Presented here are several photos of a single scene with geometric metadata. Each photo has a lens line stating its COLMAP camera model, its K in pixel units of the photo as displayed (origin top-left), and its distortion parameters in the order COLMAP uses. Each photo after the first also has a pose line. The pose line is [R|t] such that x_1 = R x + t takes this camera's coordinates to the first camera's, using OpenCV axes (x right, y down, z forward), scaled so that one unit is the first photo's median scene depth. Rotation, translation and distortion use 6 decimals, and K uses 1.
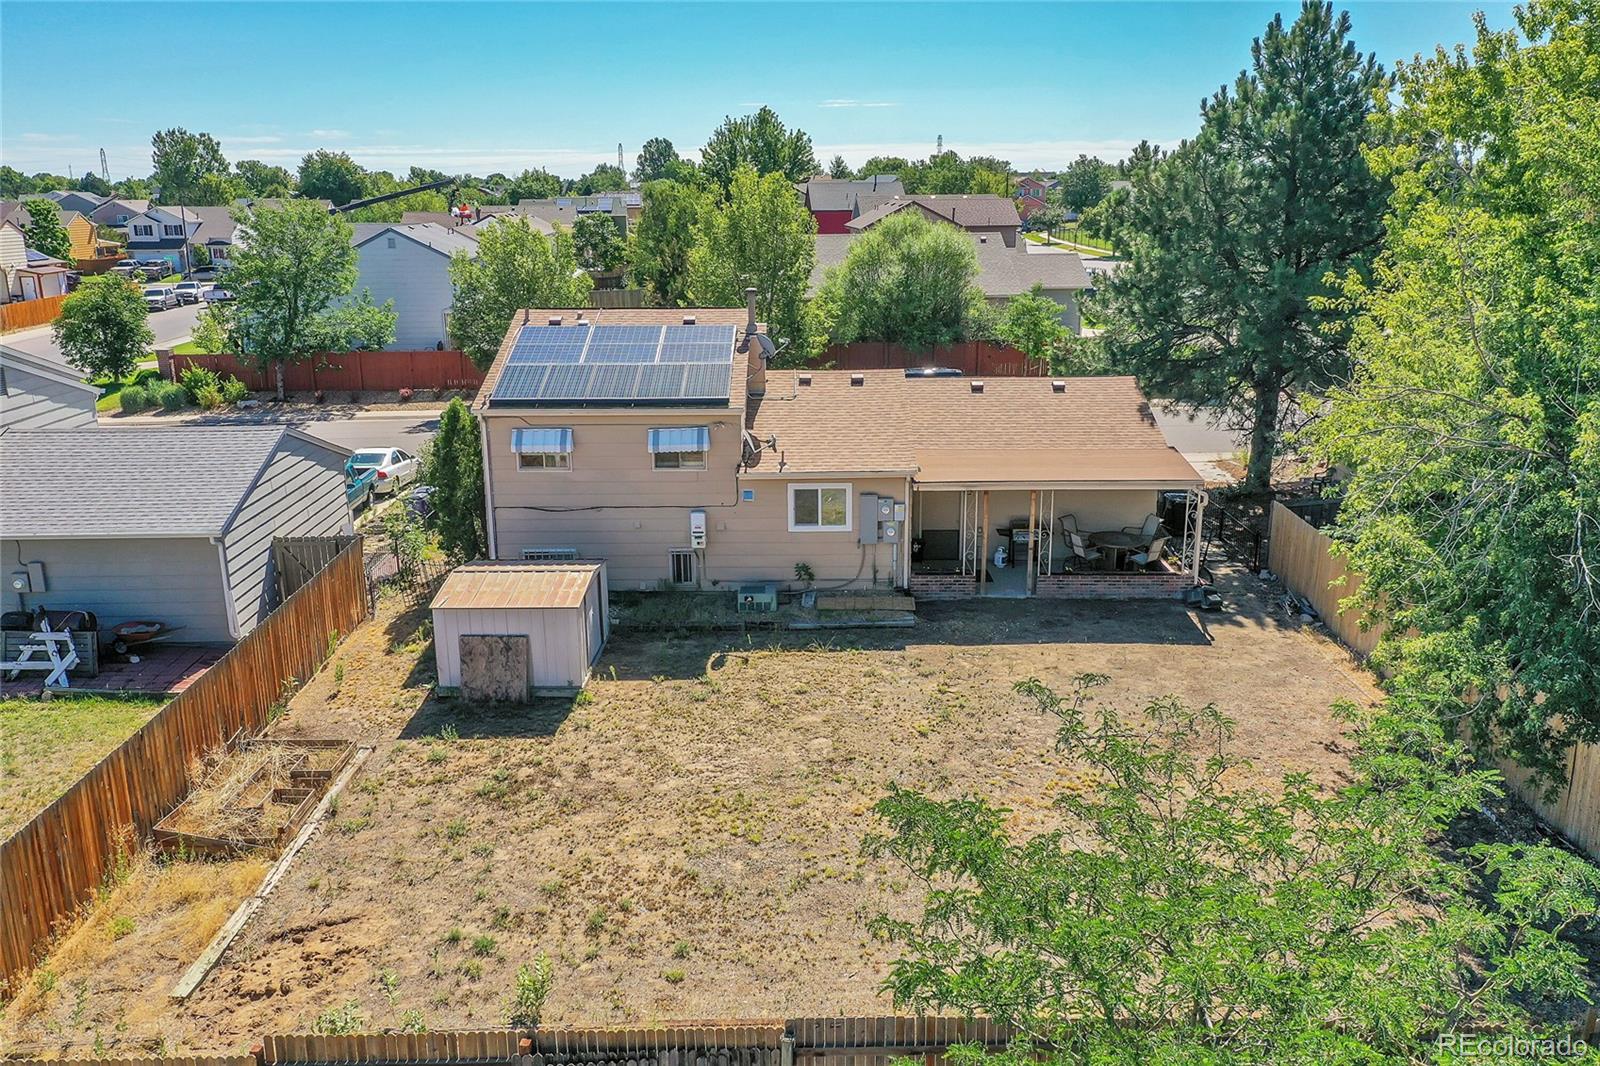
lens RADIAL K [[1273.8, 0, 806.0], [0, 1273.8, 534.9], [0, 0, 1]] dist [0.012188, 0.007493]
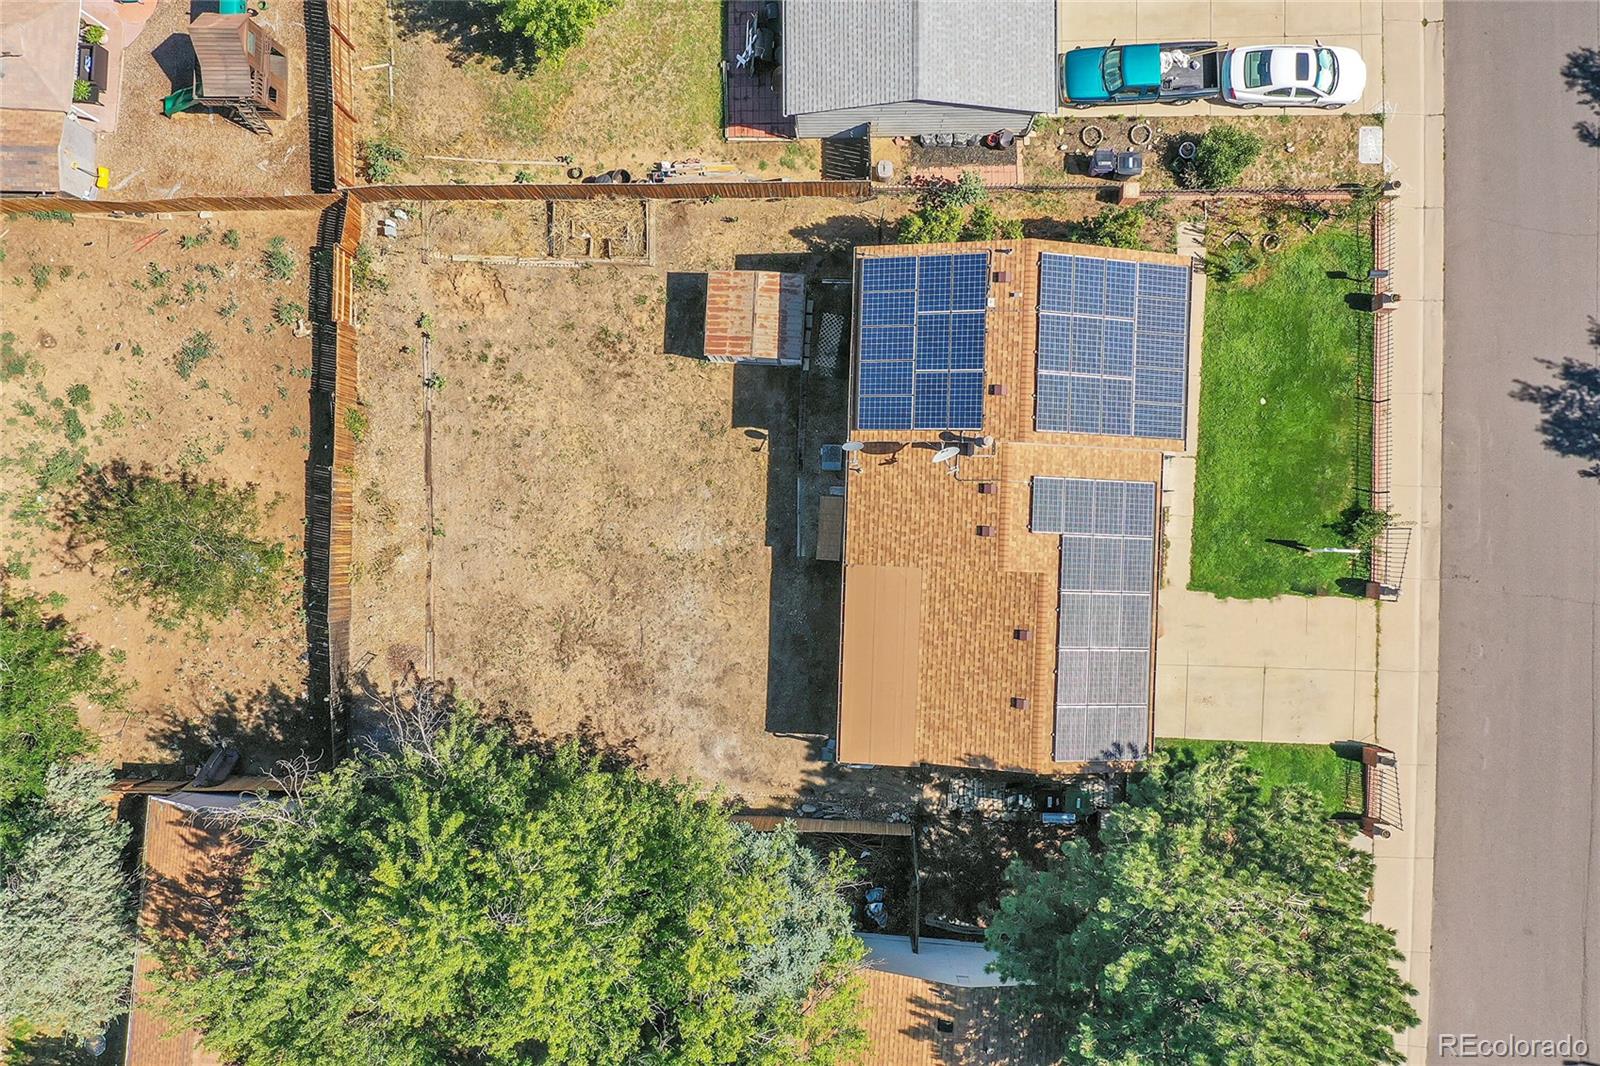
lens RADIAL K [[1273.8, 0, 806.0], [0, 1273.8, 534.9], [0, 0, 1]] dist [0.012188, 0.007493]
pose [[-0.022199, 0.999656, 0.013955, 0.037994], [-0.275987, -0.019544, 0.960963, -1.455962], [0.960905, 0.017481, 0.276326, 0.553120]]
